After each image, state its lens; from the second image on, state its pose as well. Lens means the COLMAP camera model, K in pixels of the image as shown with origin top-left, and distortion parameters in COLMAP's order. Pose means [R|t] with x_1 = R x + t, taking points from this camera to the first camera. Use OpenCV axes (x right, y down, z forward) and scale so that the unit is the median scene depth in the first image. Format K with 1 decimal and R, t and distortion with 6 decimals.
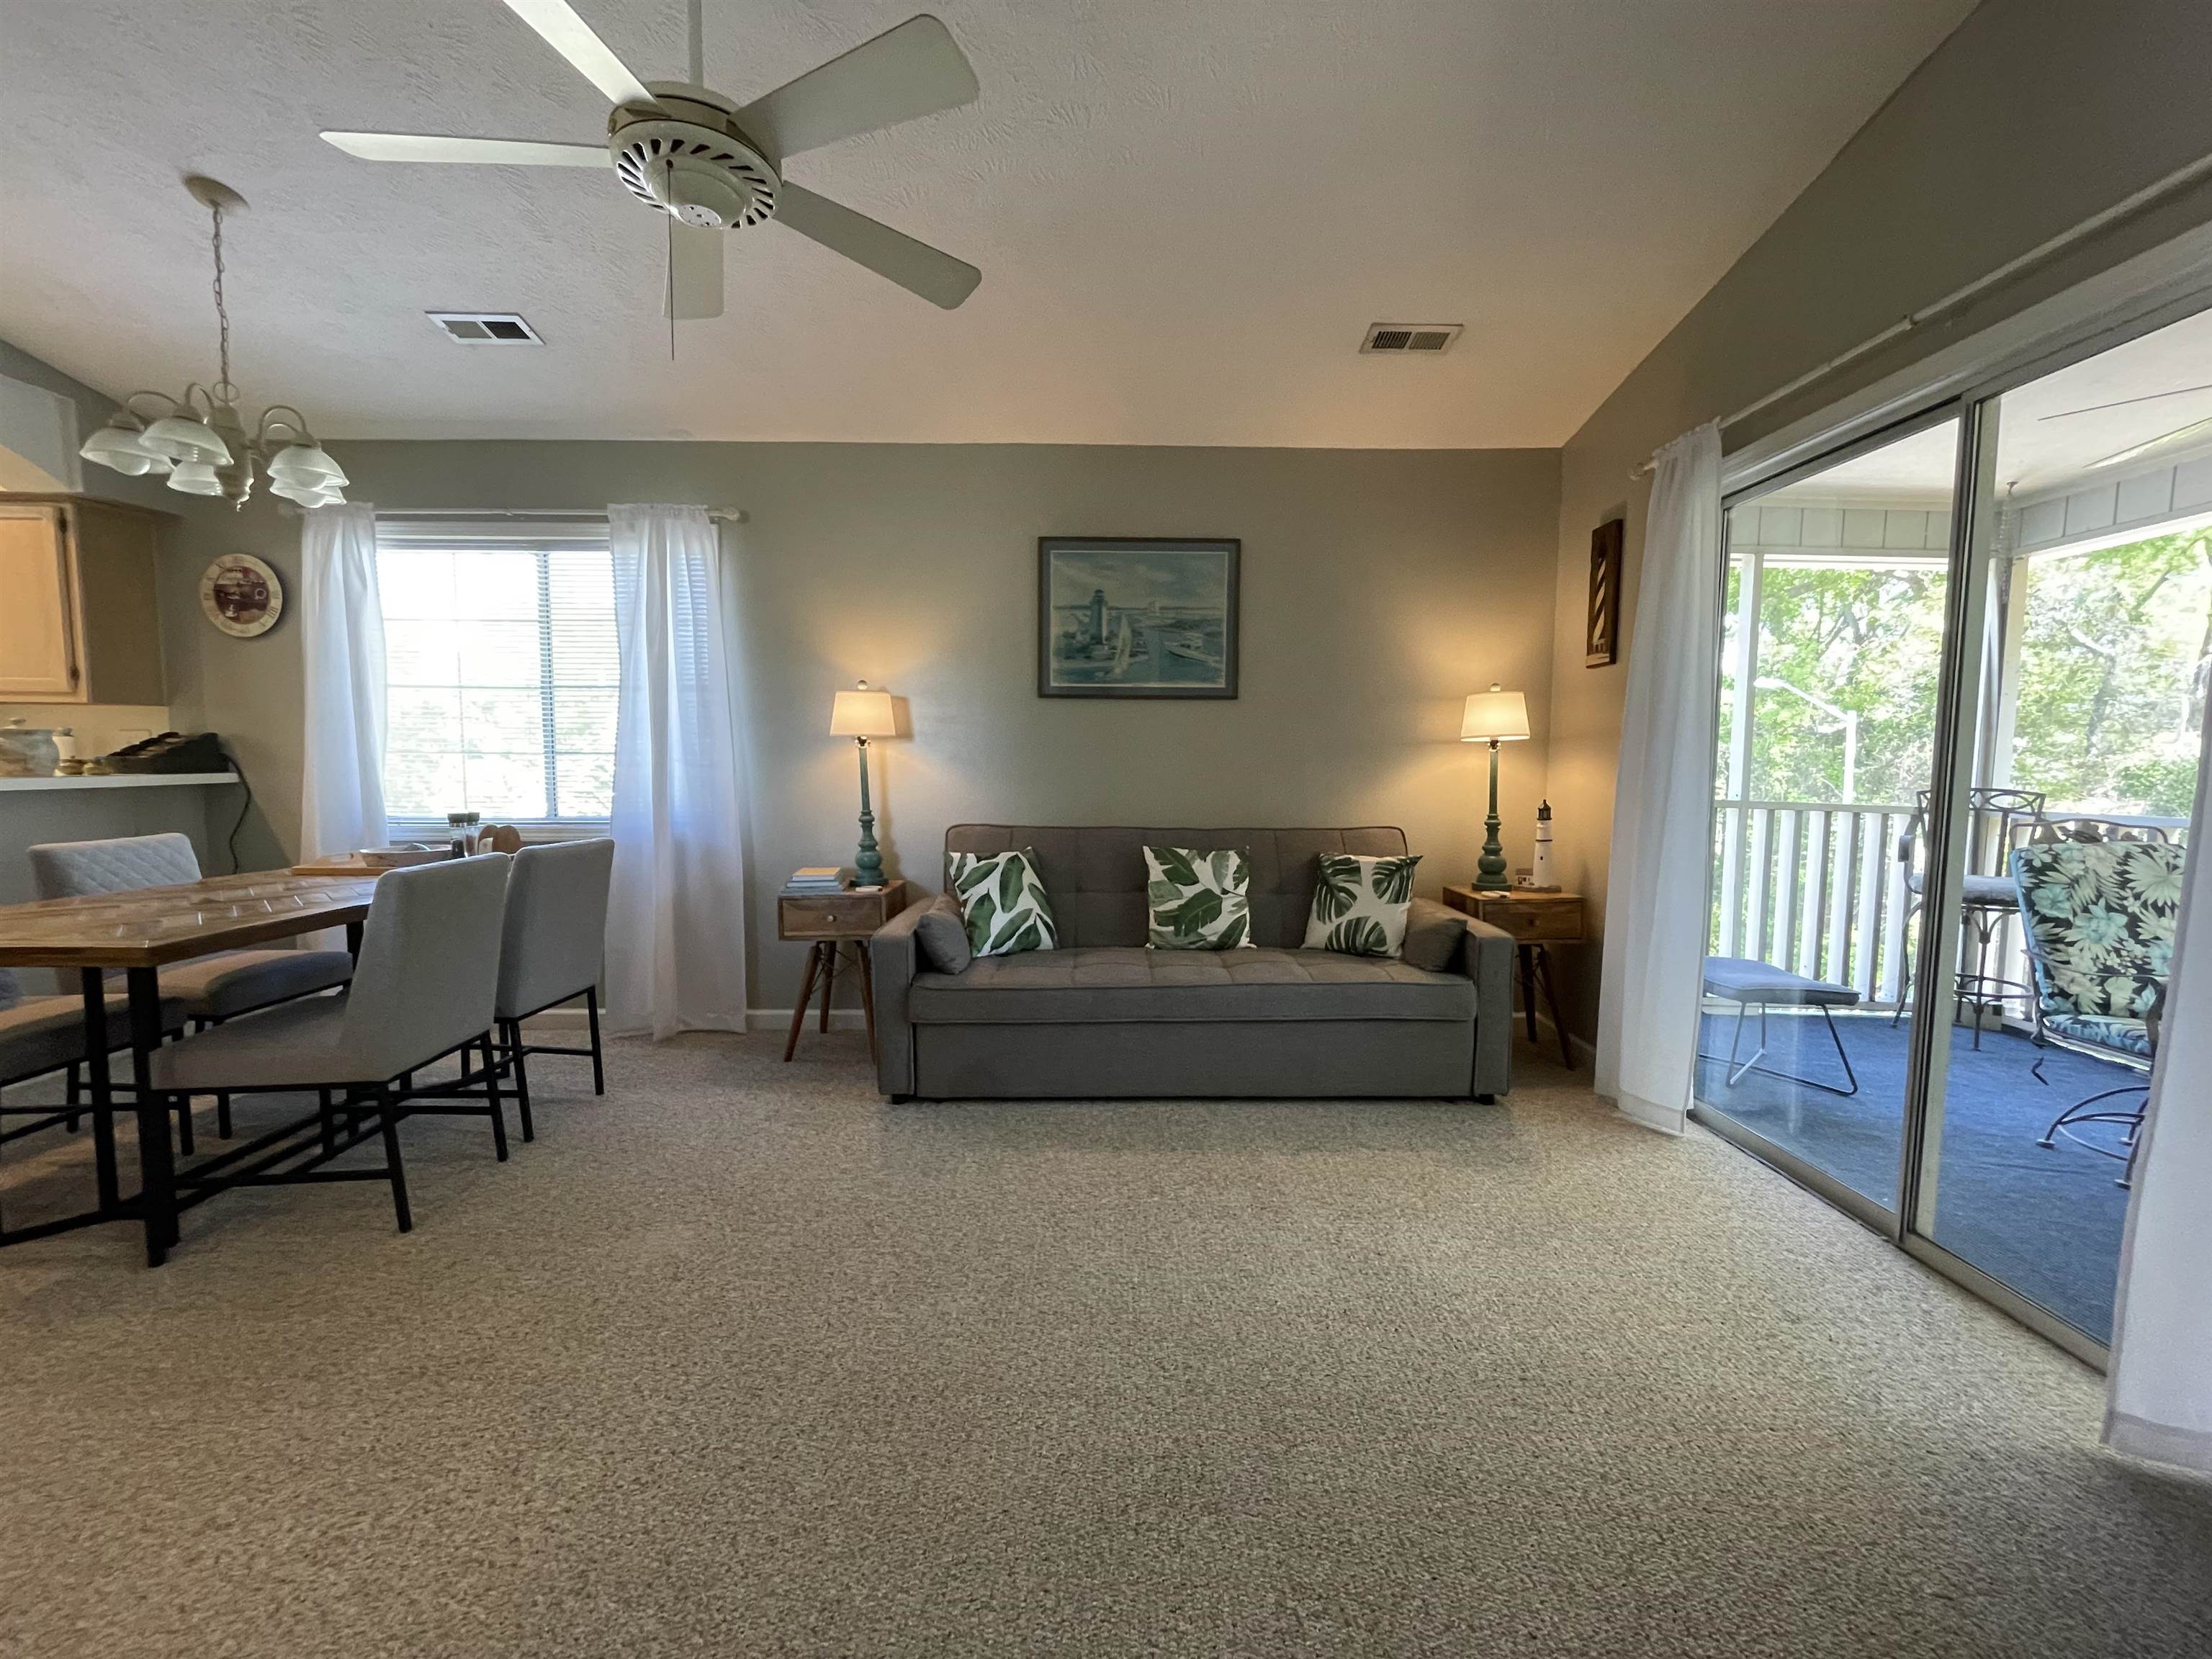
lens RADIAL K [[906.0, 0, 1106.0], [0, 906.0, 829.5], [0, 0, 1]] dist [0.000156, 0.000032]
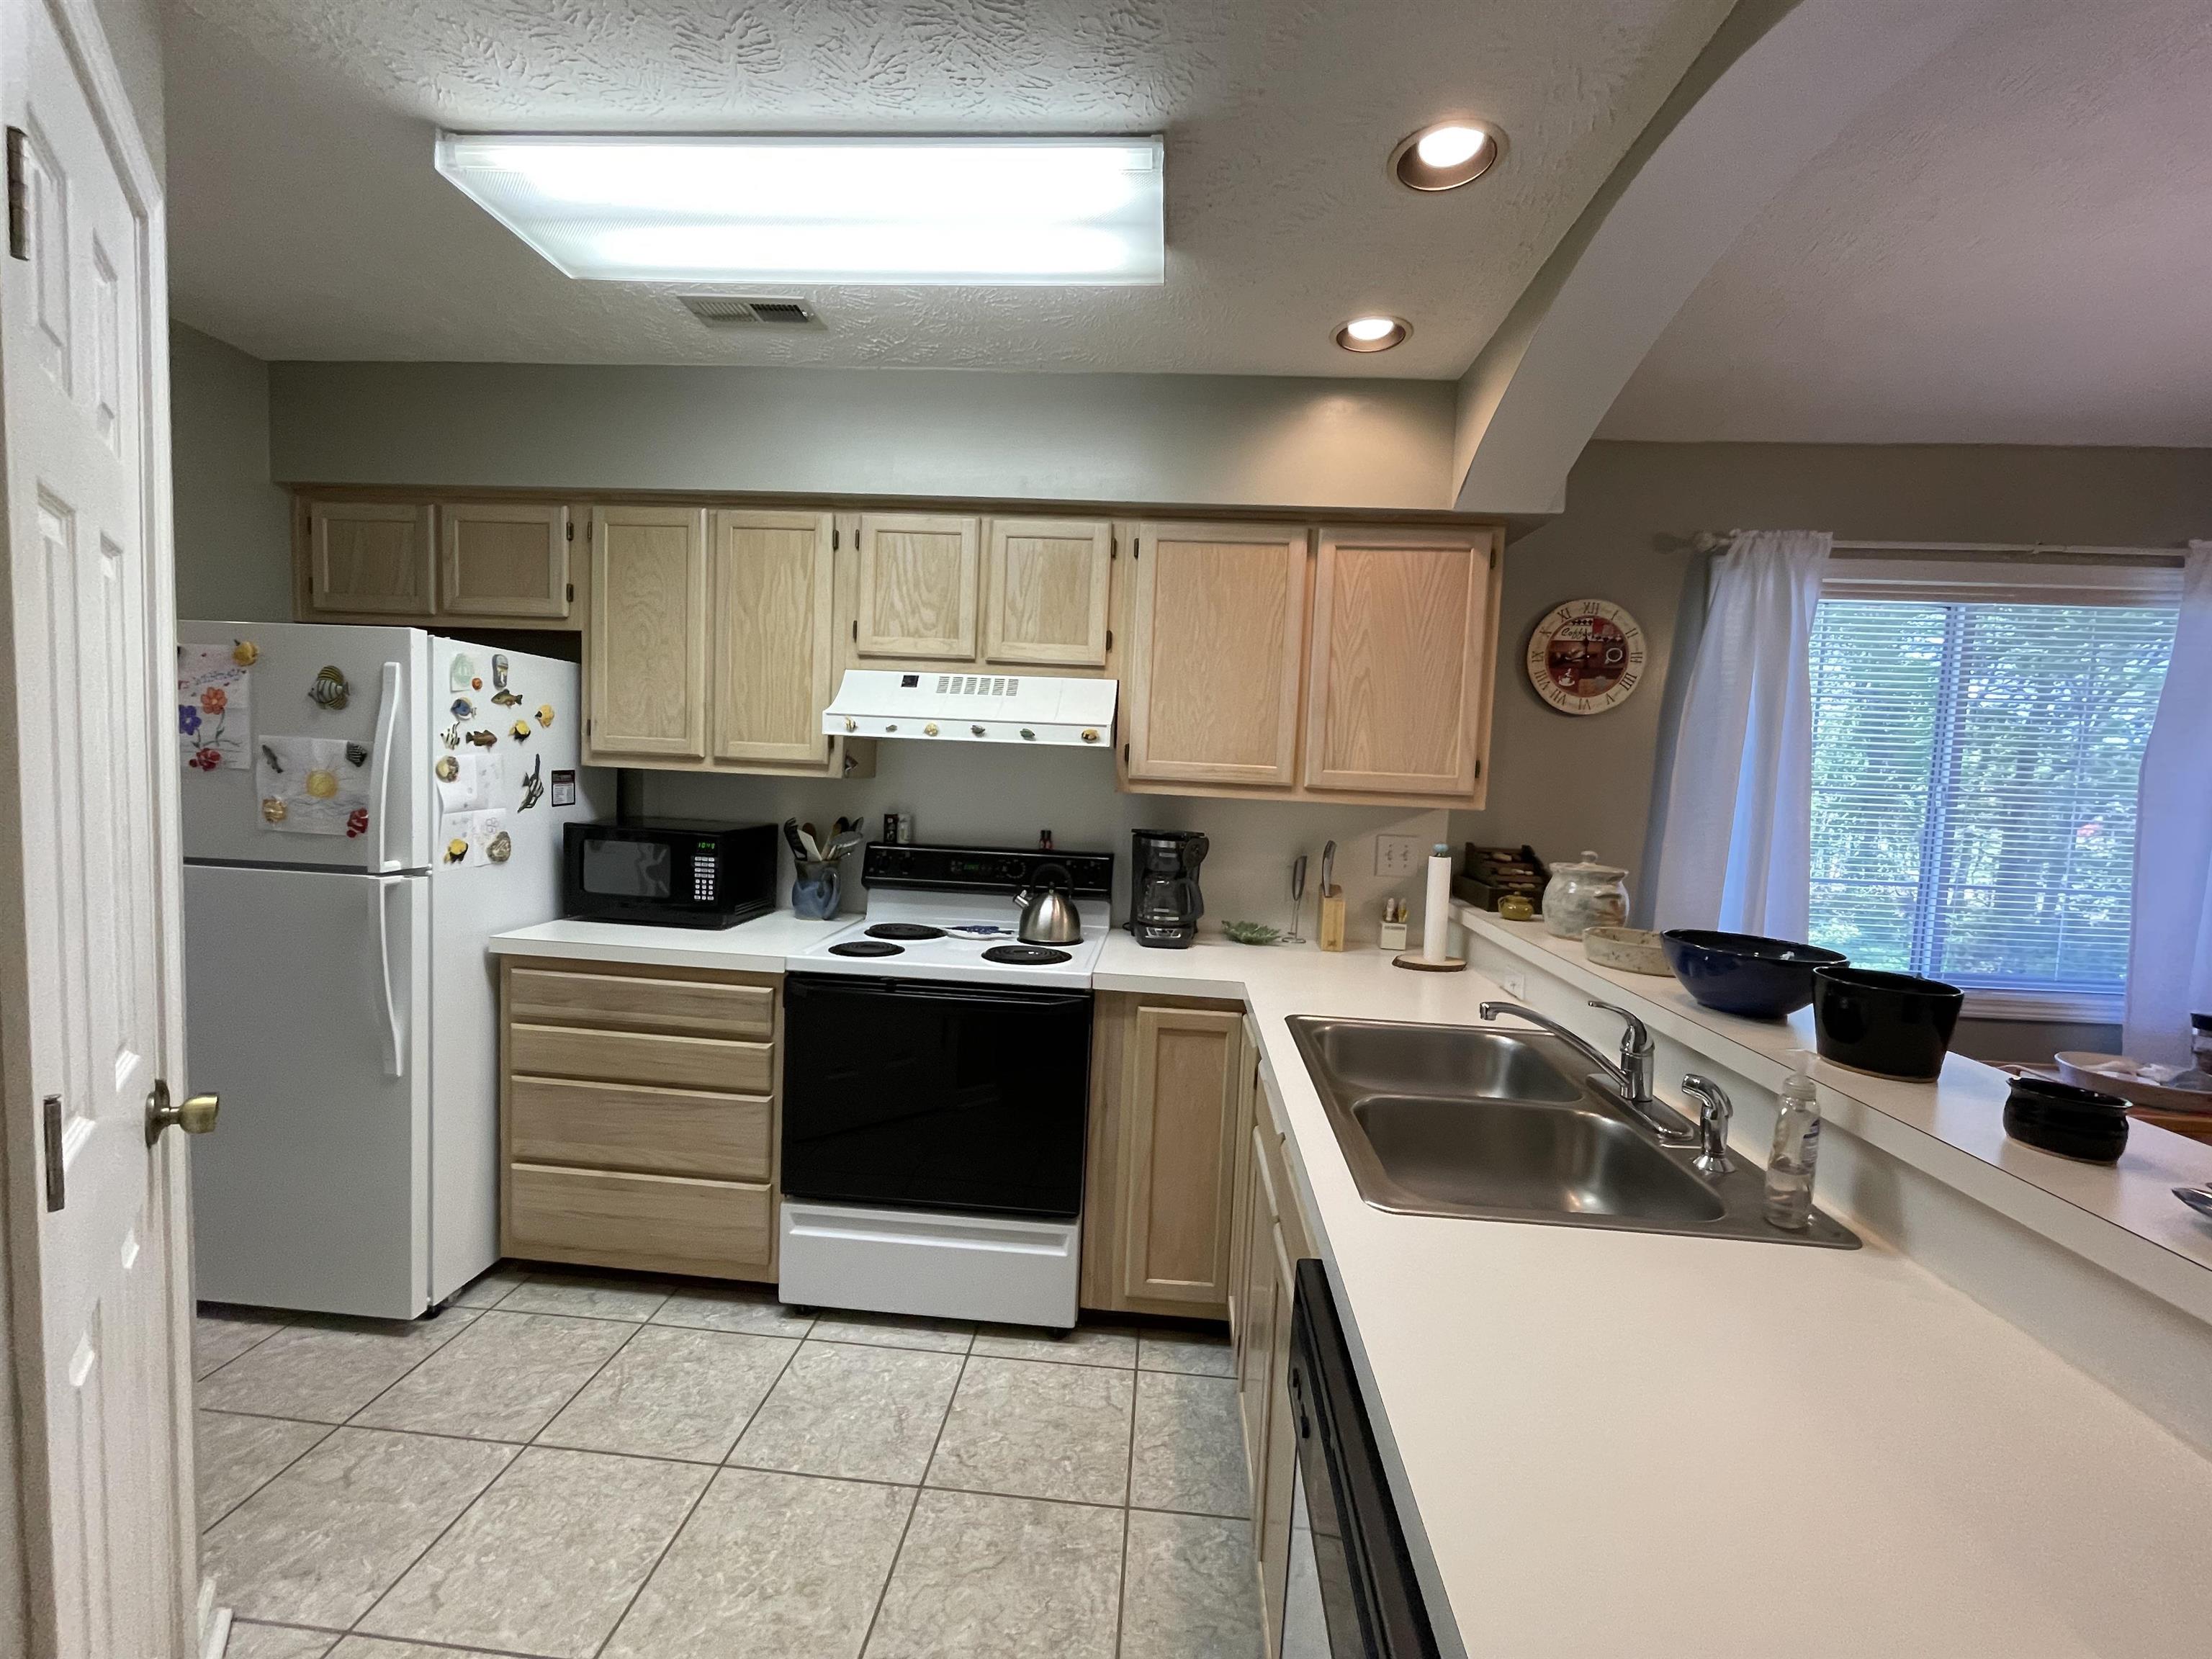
lens RADIAL K [[896.9, 0, 1106.0], [0, 896.9, 829.5], [0, 0, 1]] dist [-0.003769, -0.000433]
pose [[0.996254, 0.038877, -0.077239, -1.377250], [-0.040153, 0.999080, -0.015037, -0.104047], [0.076584, 0.018082, 0.996899, 0.289960]]
